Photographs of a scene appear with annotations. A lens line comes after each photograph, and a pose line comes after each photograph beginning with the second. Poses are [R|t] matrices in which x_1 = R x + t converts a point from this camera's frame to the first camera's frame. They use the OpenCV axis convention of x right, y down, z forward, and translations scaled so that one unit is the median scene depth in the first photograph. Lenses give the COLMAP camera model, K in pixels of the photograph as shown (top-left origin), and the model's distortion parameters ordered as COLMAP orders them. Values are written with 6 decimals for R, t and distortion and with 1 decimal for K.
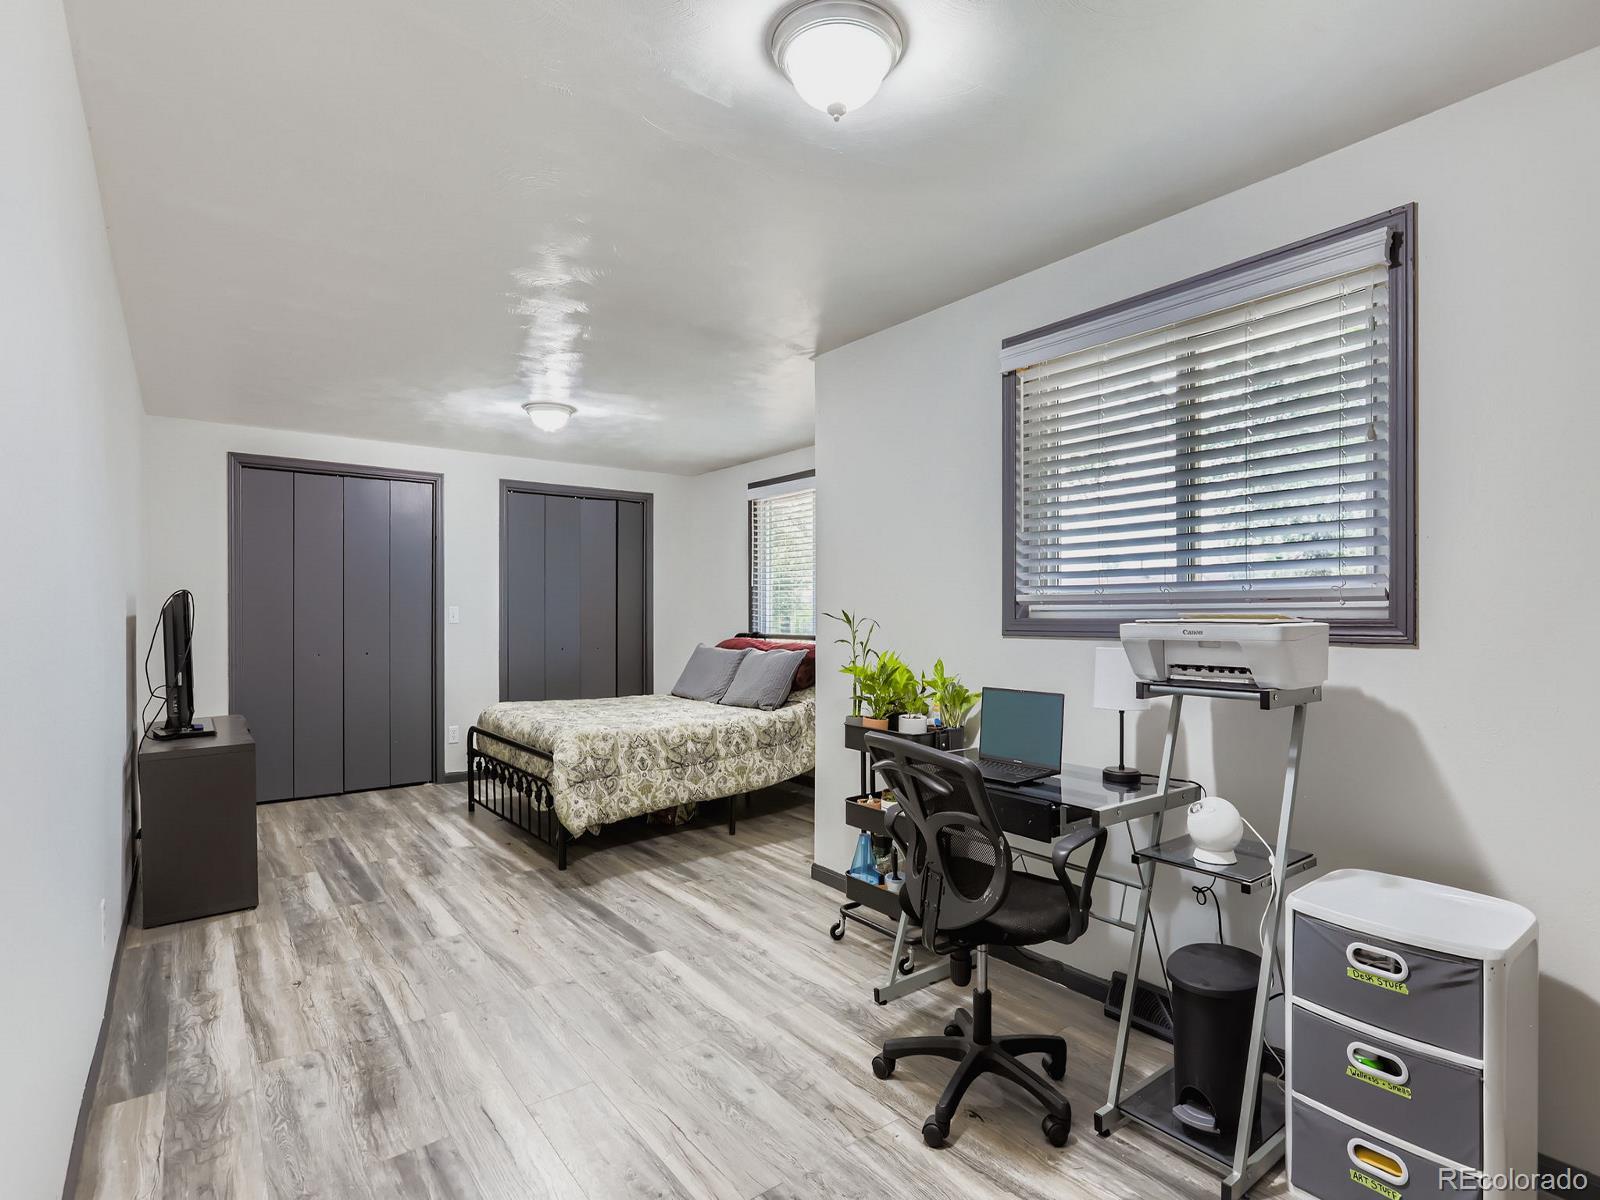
lens RADIAL K [[723.7, 0, 806.6], [0, 723.7, 603.7], [0, 0, 1]] dist [-0.003371, 0.000162]
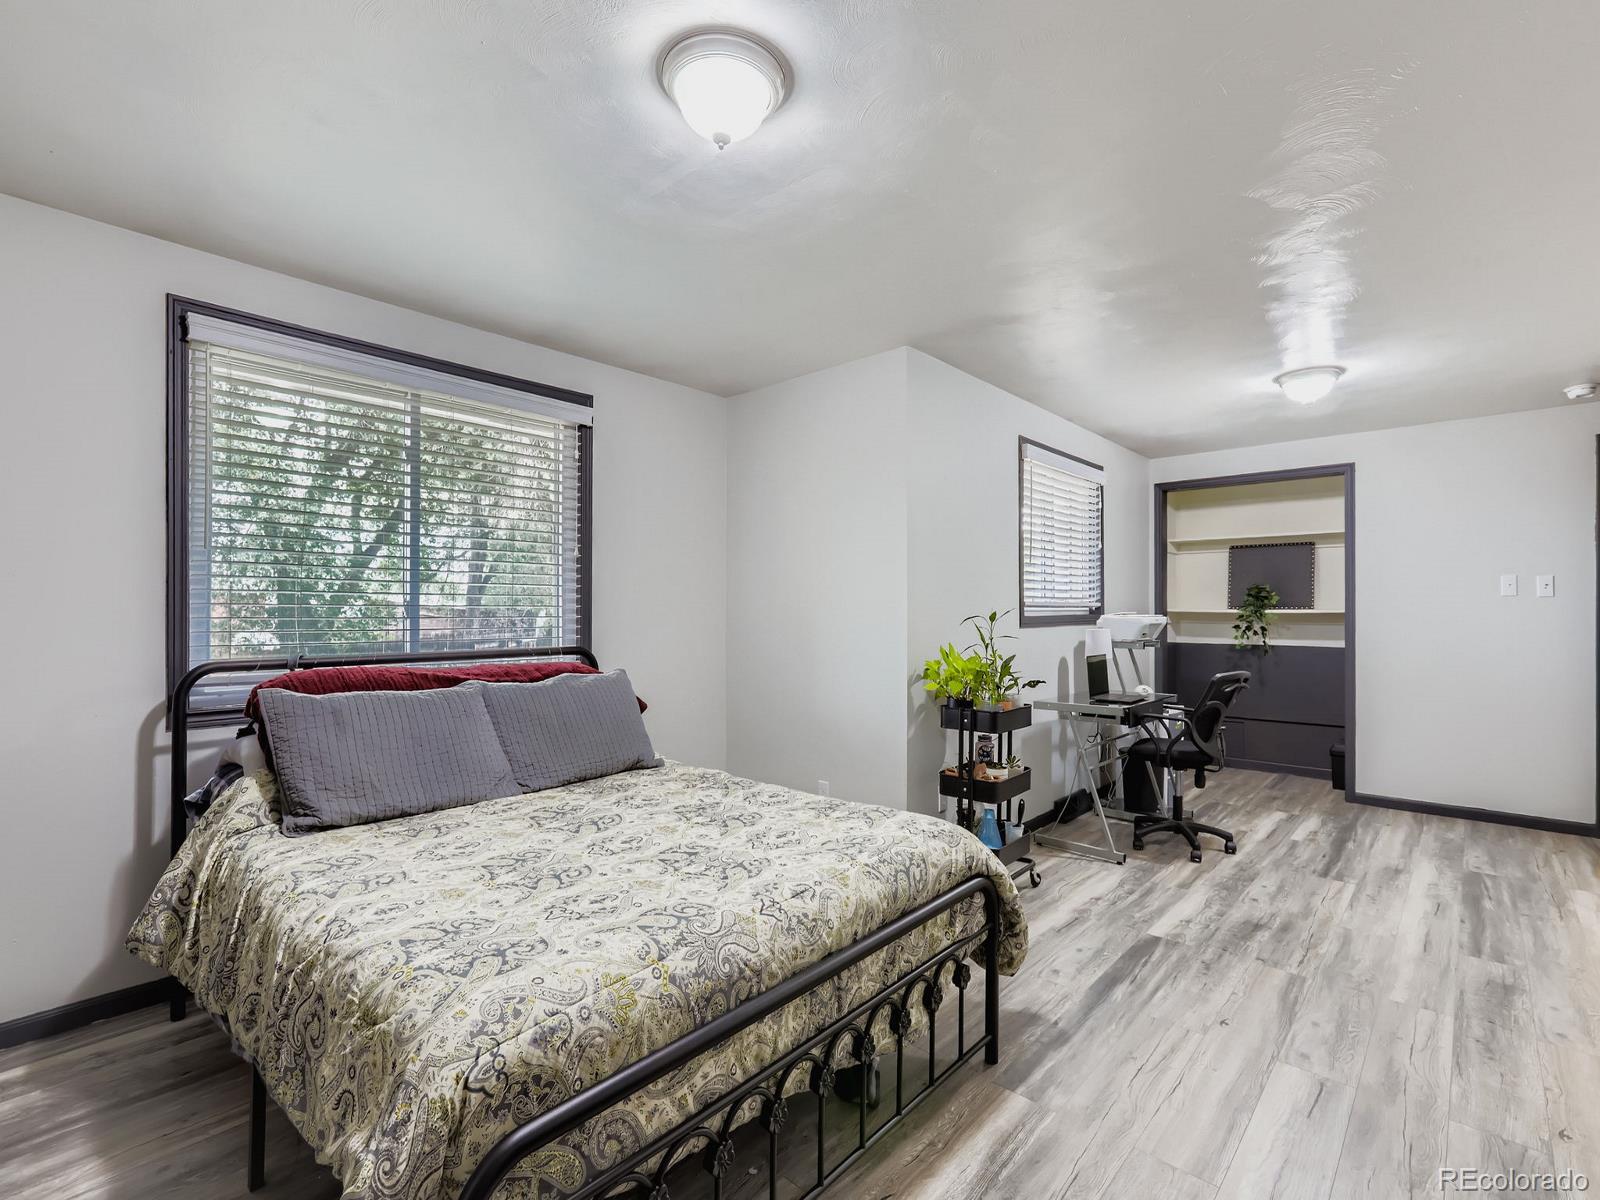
lens RADIAL K [[723.7, 0, 806.6], [0, 723.7, 603.7], [0, 0, 1]] dist [-0.003371, 0.000162]
pose [[-0.113549, 0.009923, 0.993483, -1.305564], [-0.013148, 0.999848, -0.011489, 0.033126], [-0.993445, -0.014367, -0.113401, 1.796837]]
